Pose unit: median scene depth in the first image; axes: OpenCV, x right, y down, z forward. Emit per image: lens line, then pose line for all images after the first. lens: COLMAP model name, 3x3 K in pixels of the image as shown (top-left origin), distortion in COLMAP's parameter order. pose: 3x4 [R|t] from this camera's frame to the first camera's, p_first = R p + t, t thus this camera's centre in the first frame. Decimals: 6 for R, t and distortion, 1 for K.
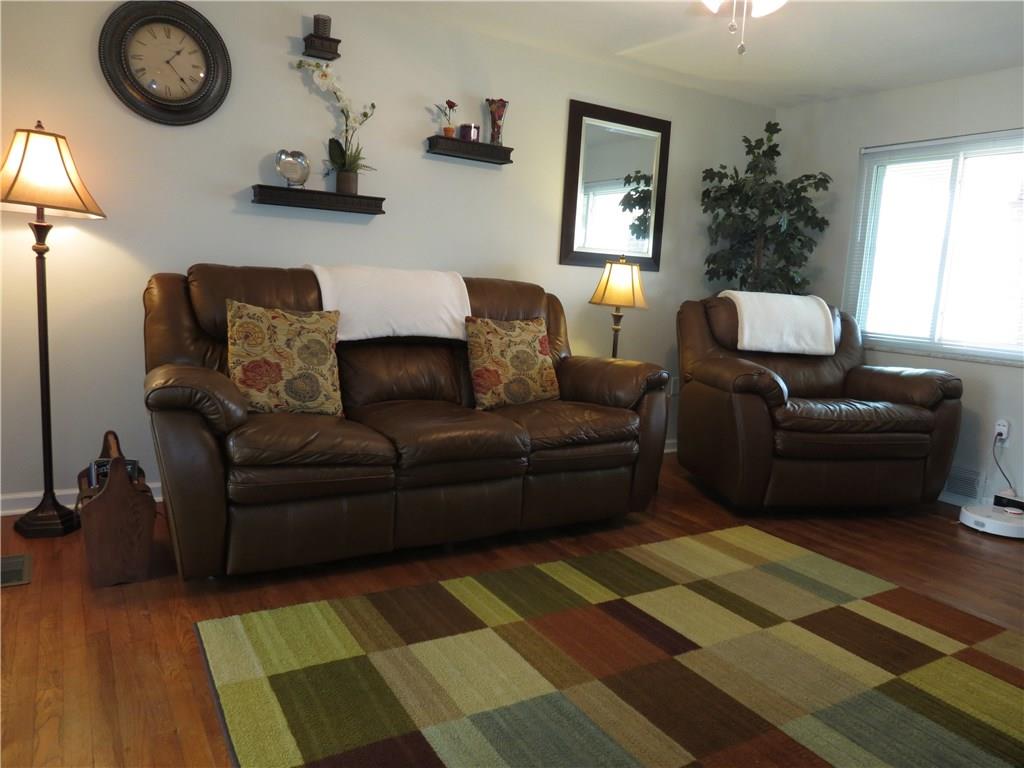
lens RADIAL K [[724.0, 0, 514.0], [0, 724.0, 383.1], [0, 0, 1]] dist [-0.047205, 0.029482]
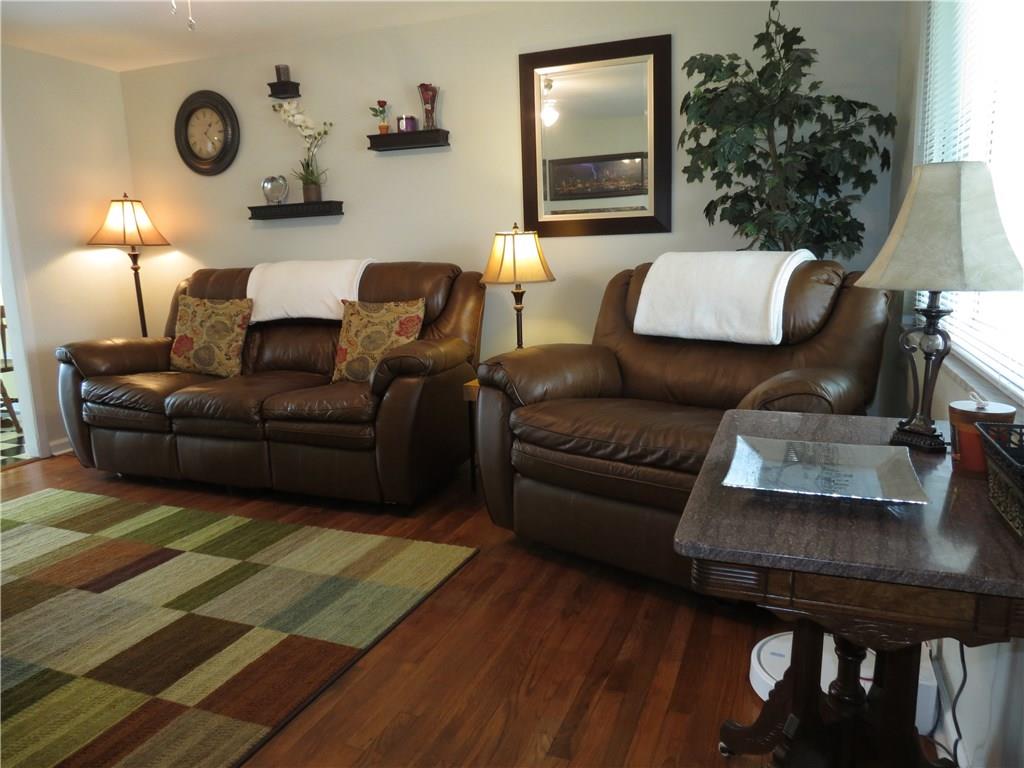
lens RADIAL K [[724.0, 0, 514.0], [0, 724.0, 383.1], [0, 0, 1]] dist [-0.047205, 0.029482]
pose [[0.604132, 0.067699, -0.794004, 1.113714], [-0.046220, 0.997684, 0.049898, -0.036104], [0.795543, 0.006554, 0.605862, 0.608775]]
